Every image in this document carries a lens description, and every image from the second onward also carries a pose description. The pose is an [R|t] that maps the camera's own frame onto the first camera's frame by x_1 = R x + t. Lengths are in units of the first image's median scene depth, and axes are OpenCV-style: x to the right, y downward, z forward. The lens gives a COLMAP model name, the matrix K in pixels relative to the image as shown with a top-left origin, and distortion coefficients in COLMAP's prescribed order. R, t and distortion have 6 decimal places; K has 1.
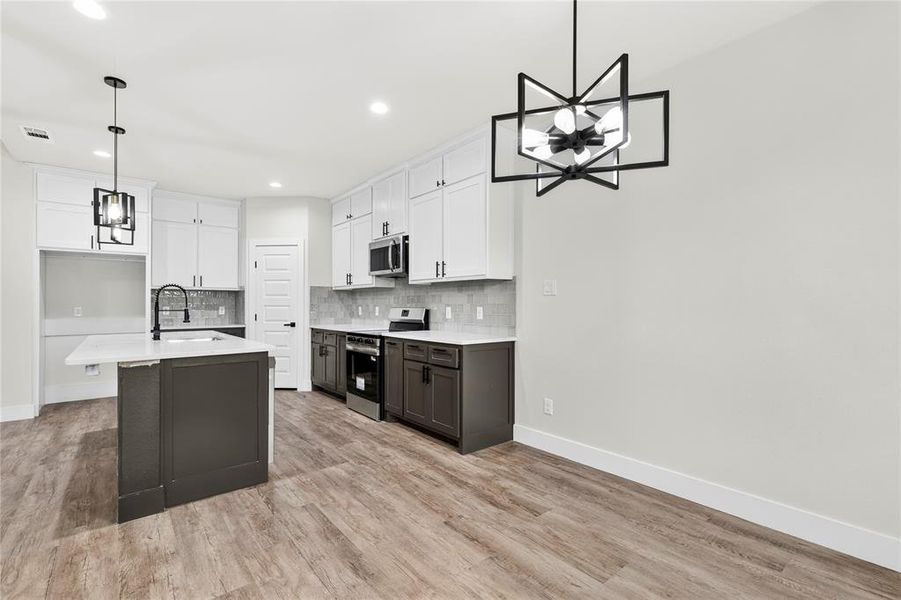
lens RADIAL K [[408.1, 0, 442.6], [0, 408.1, 303.6], [0, 0, 1]] dist [0.002852, -0.000304]
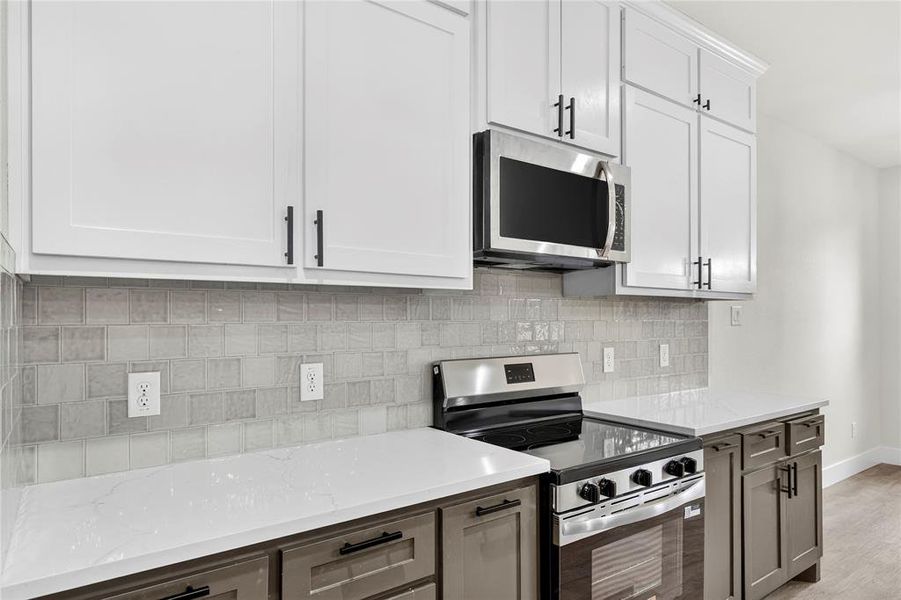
lens RADIAL K [[549.7, 0, 450.0], [0, 549.7, 308.0], [0, 0, 1]] dist [0.010294, -0.005048]
pose [[0.036232, 0.019403, 0.999155, -0.565589], [-0.000390, 0.999812, -0.019401, -0.022524], [-0.999343, 0.000313, 0.036232, 1.051539]]
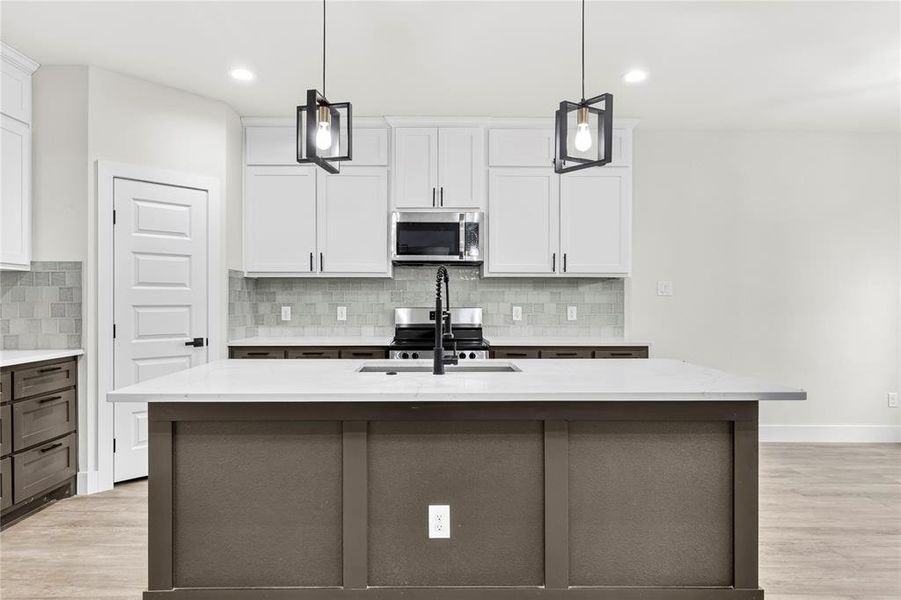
lens RADIAL K [[549.7, 0, 422.8], [0, 549.7, 300.5], [0, 0, 1]] dist [0.010294, -0.005048]
pose [[0.627139, 0.005022, 0.778891, -0.882552], [-0.003521, 0.999987, -0.003612, 0.000621], [-0.778900, -0.000477, 0.627149, 0.408300]]
